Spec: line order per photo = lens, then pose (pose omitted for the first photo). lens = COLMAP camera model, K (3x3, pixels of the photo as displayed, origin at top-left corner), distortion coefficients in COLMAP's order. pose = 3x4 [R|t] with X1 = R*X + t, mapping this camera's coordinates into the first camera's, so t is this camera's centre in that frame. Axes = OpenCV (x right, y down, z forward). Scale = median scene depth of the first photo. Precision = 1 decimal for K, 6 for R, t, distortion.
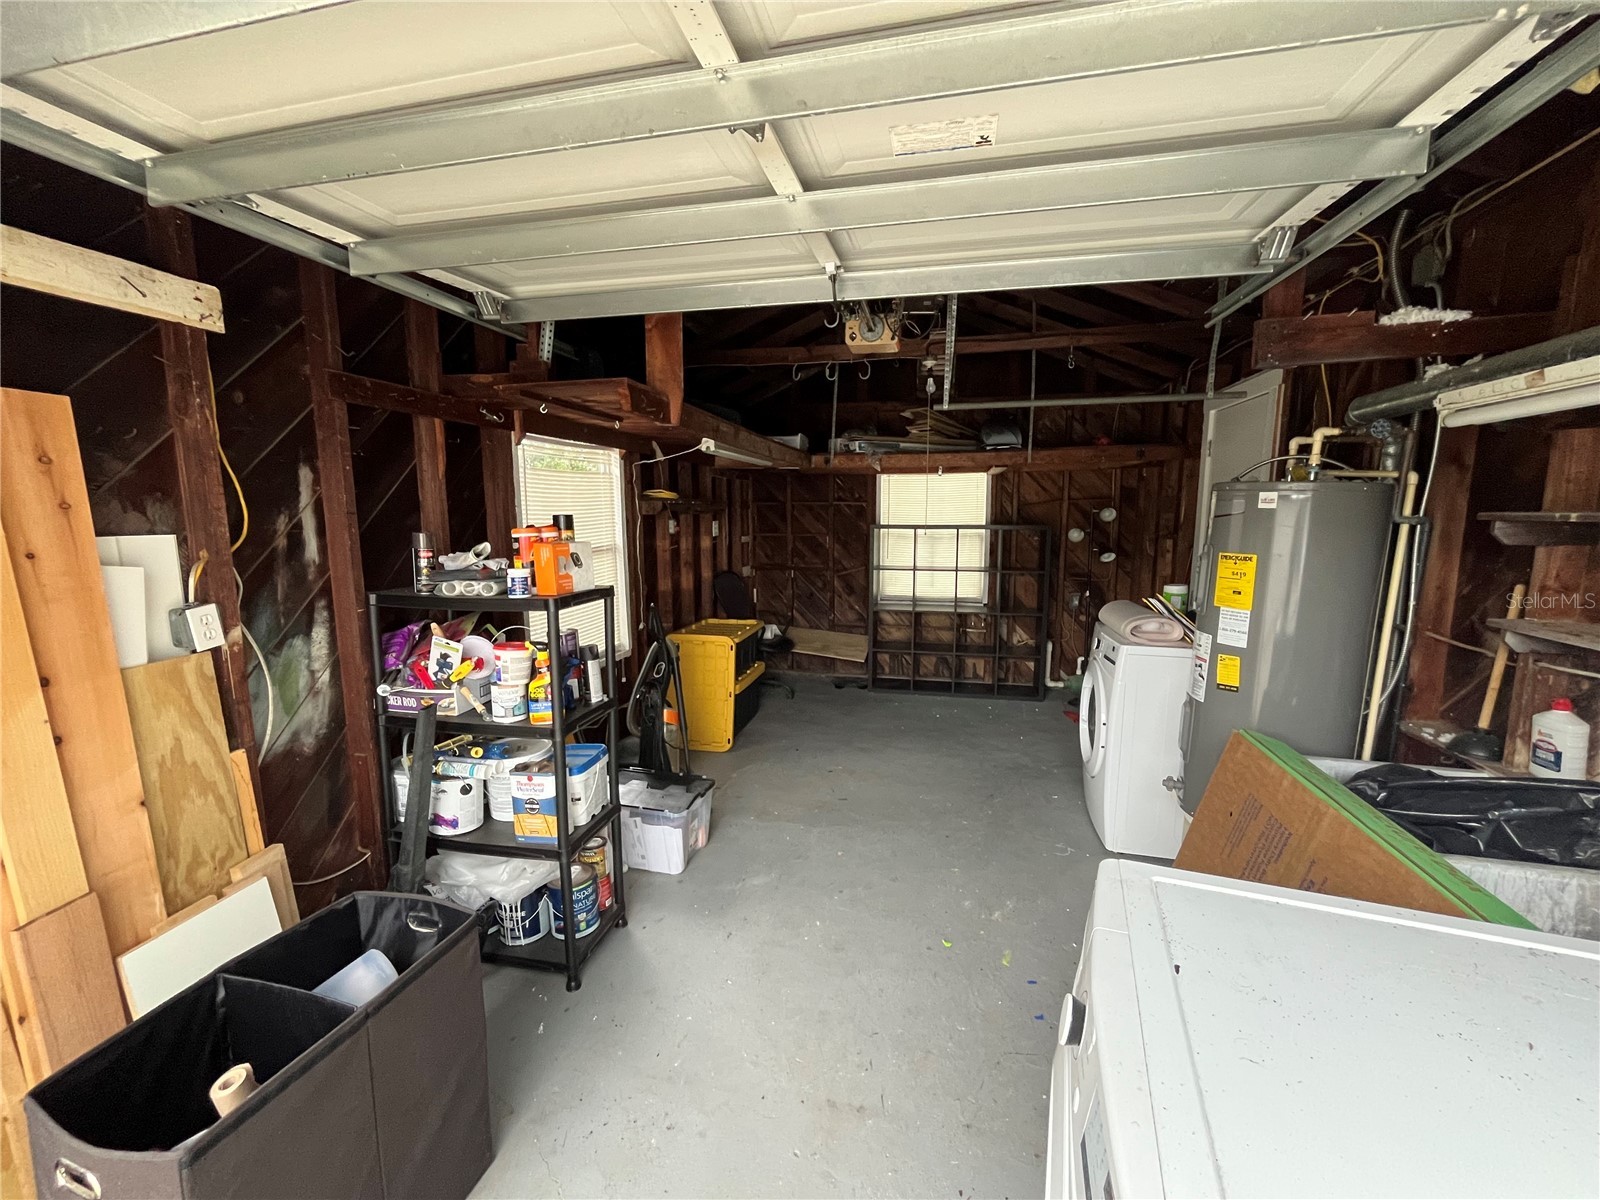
lens RADIAL K [[648.7, 0, 800.0], [0, 648.7, 600.0], [0, 0, 1]] dist [0.001180, 0.000079]
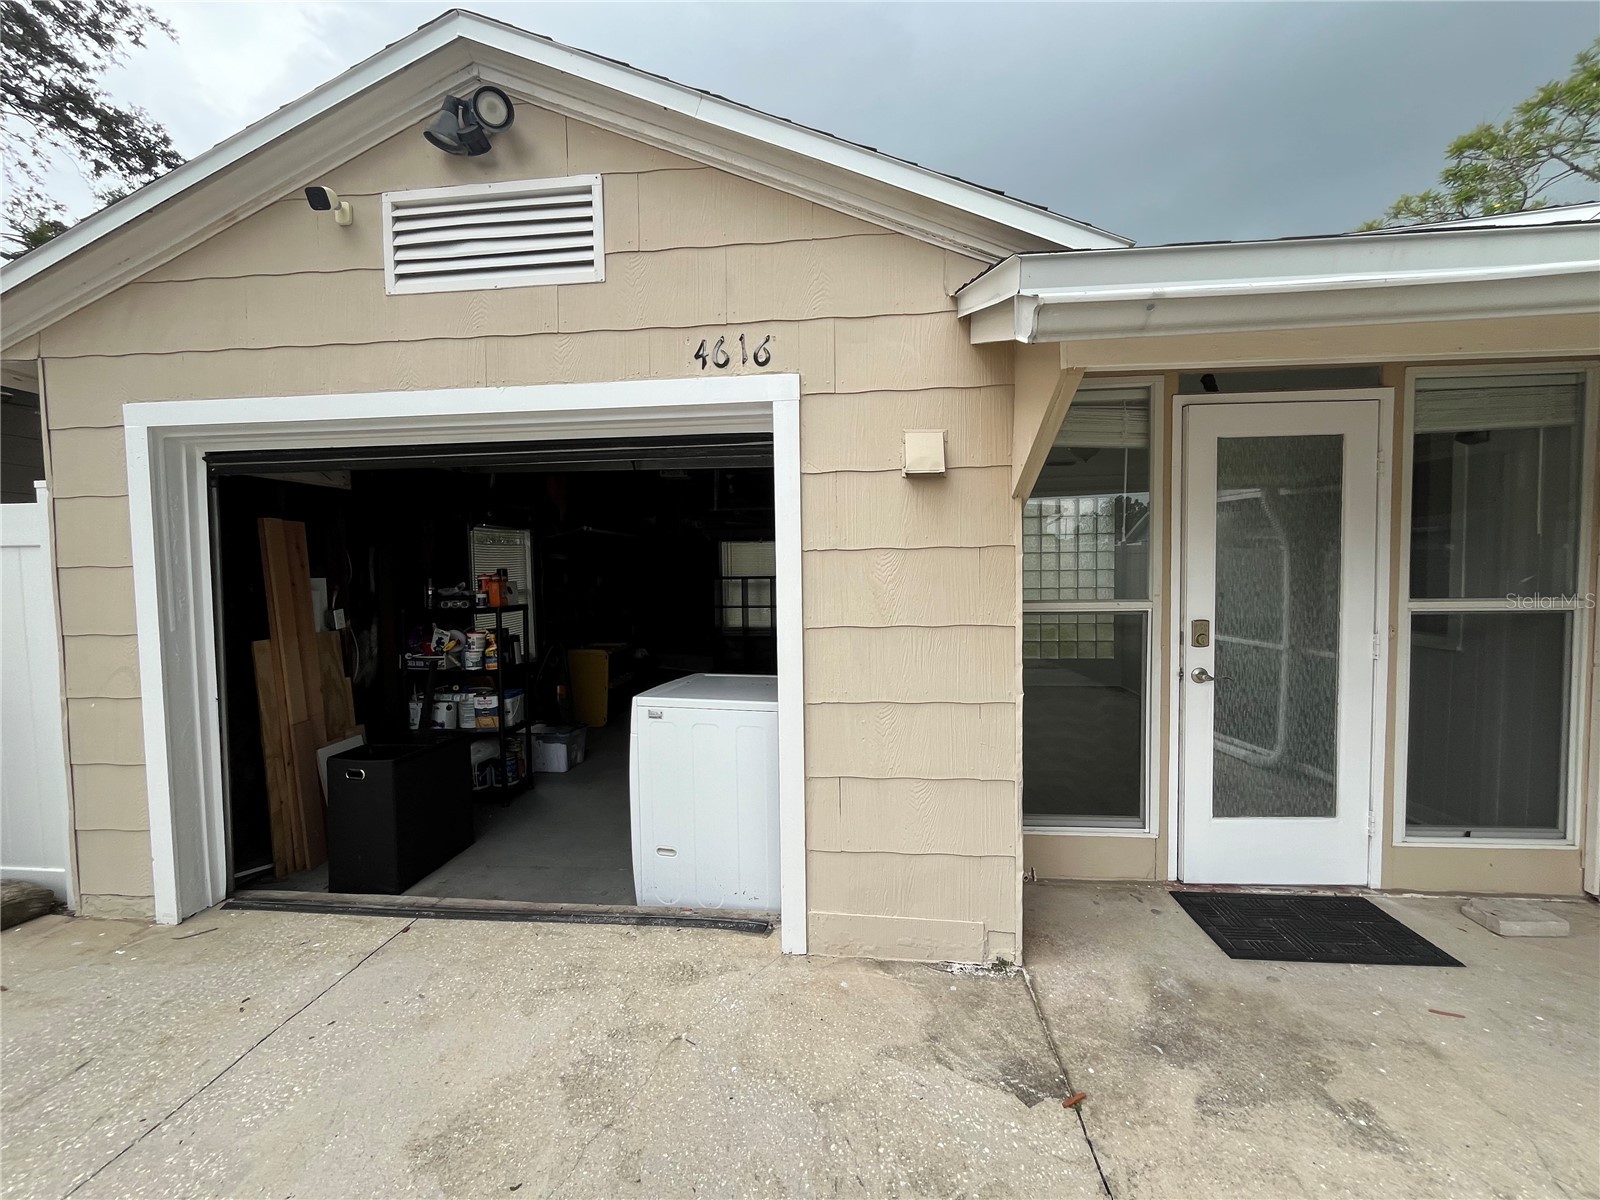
lens RADIAL K [[650.4, 0, 800.0], [0, 650.4, 600.0], [0, 0, 1]] dist [-0.001309, -0.000043]
pose [[0.991047, -0.017915, 0.132304, 0.289062], [0.029842, 0.995609, -0.088721, 0.177470], [-0.130134, 0.091874, 0.987231, -1.133681]]
